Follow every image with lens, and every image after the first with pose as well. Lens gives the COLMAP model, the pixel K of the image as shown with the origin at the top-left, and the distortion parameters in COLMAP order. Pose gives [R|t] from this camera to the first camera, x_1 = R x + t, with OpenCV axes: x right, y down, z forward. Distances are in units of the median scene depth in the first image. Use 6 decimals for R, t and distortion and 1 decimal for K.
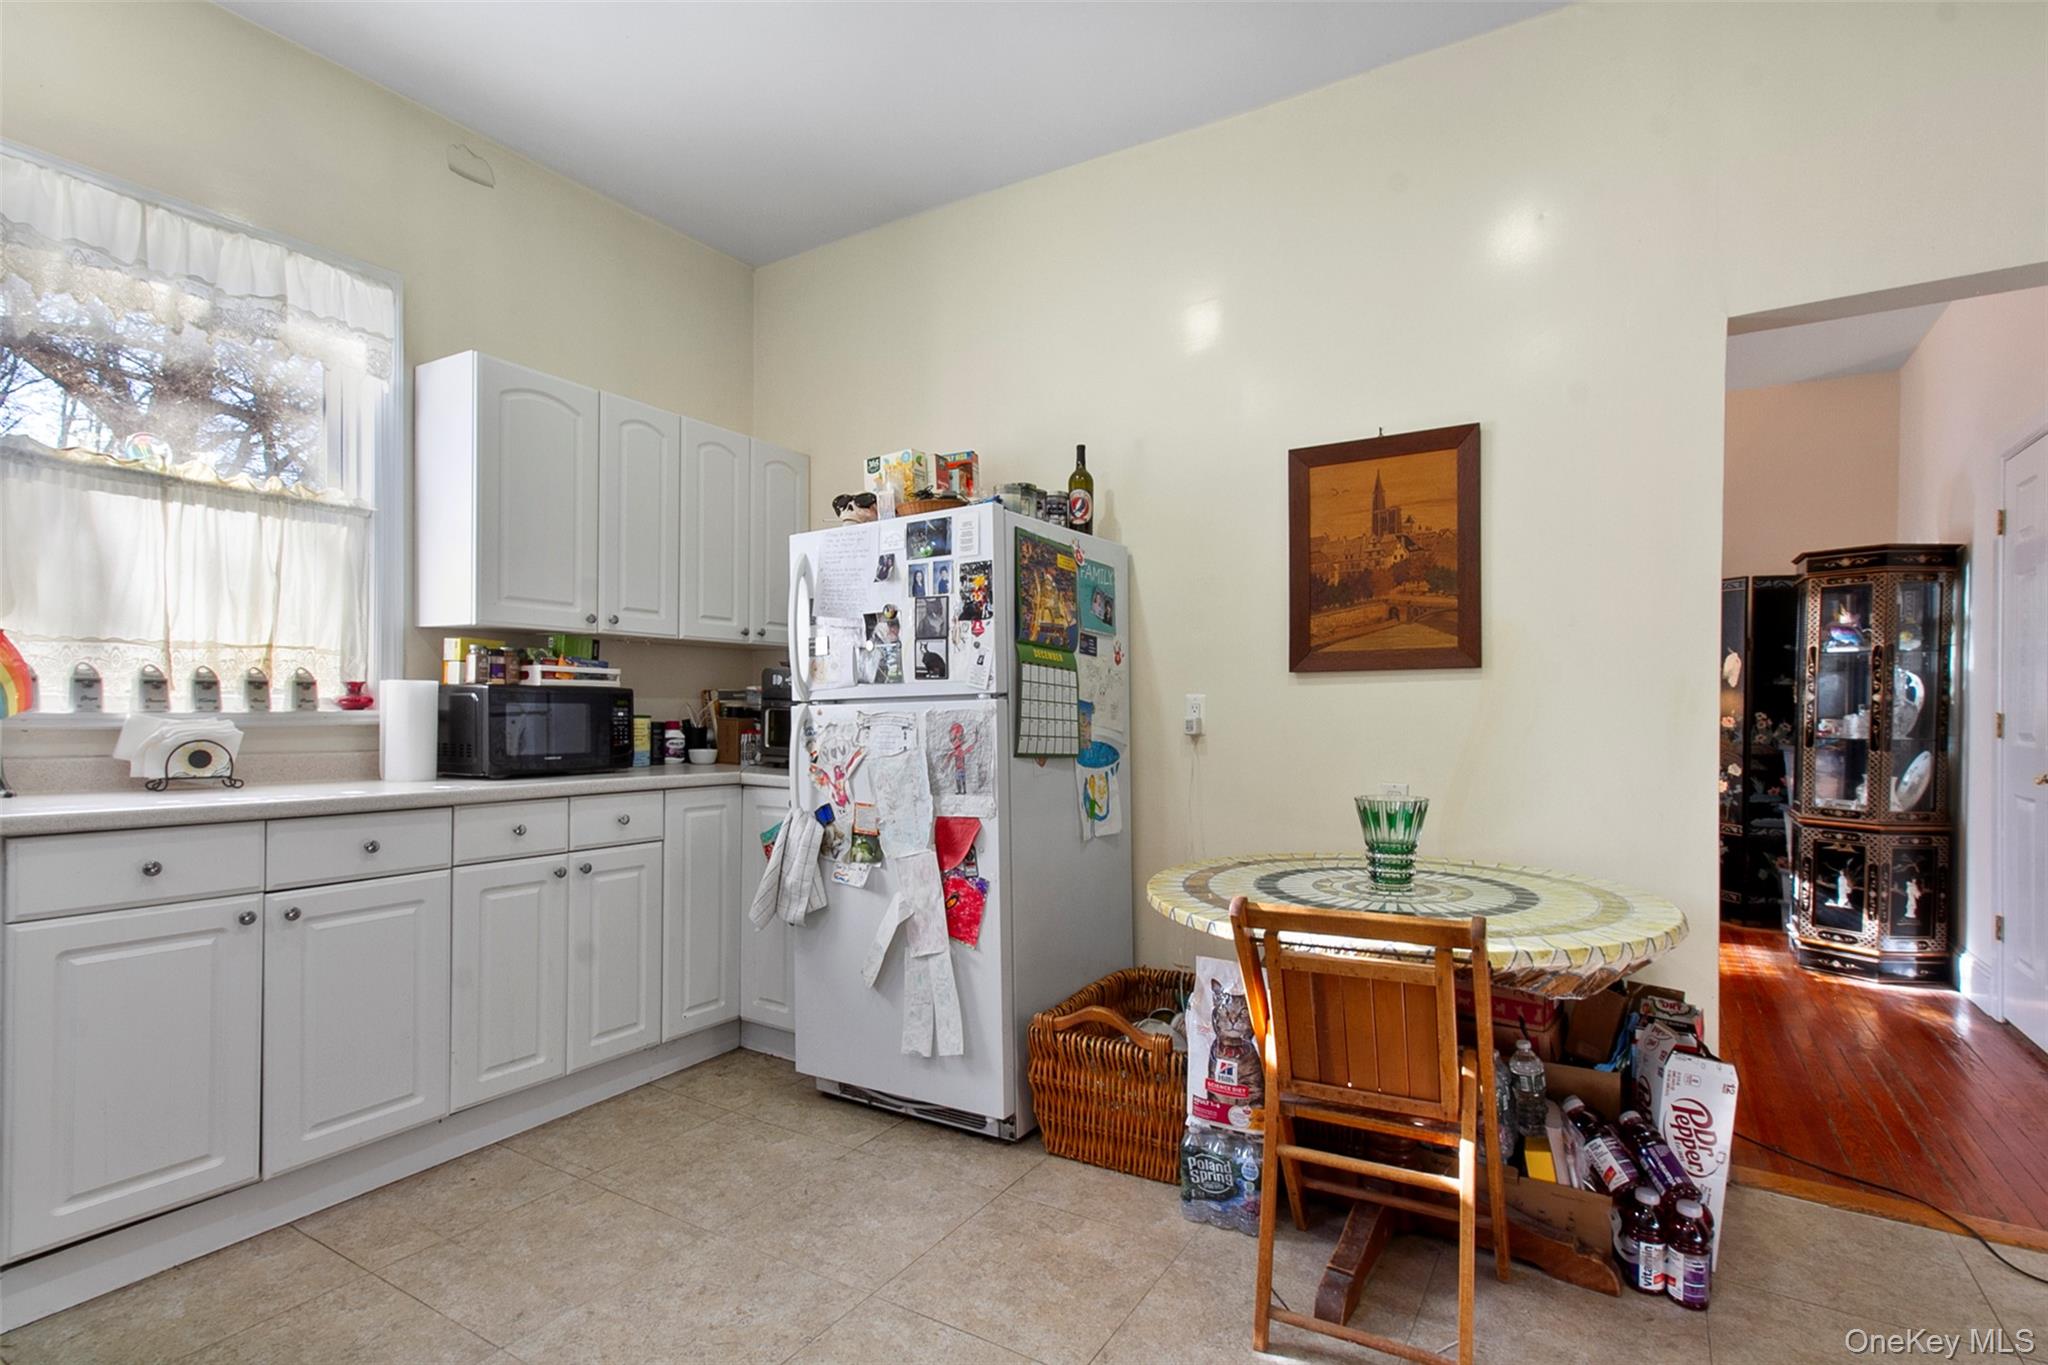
lens RADIAL K [[1007.2, 0, 1024.1], [0, 1007.2, 707.5], [0, 0, 1]] dist [0.017706, 0.000317]
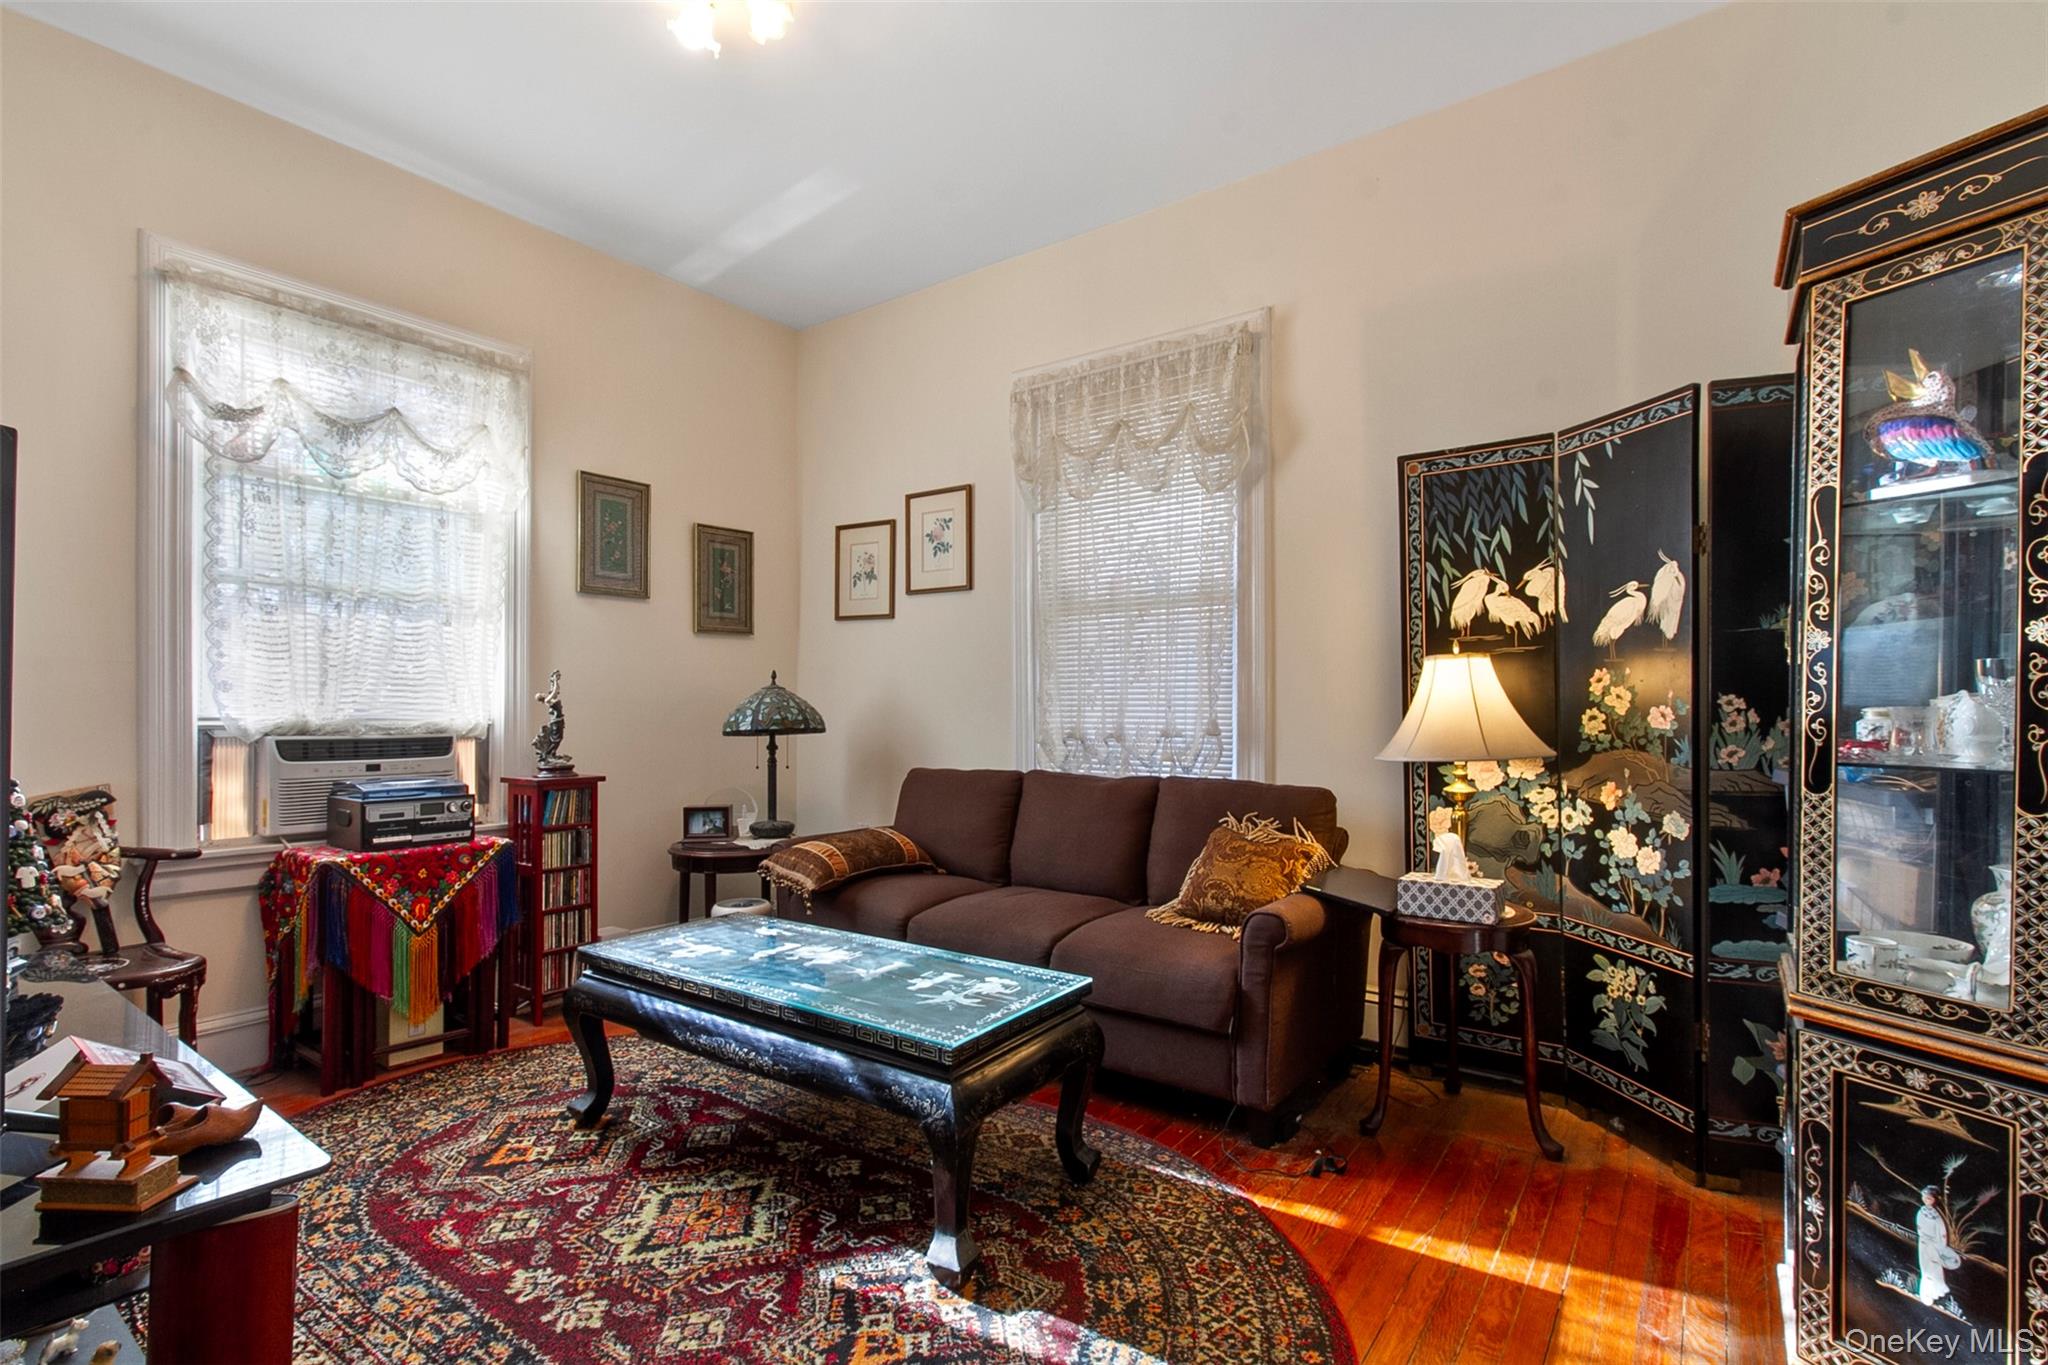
lens RADIAL K [[946.1, 0, 1023.4], [0, 946.1, 695.1], [0, 0, 1]] dist [0.004410, 0.000632]
pose [[0.994935, -0.004467, -0.100418, 0.536158], [0.003212, 0.999915, -0.012657, 0.010485], [0.100466, 0.012271, 0.994865, 0.655044]]
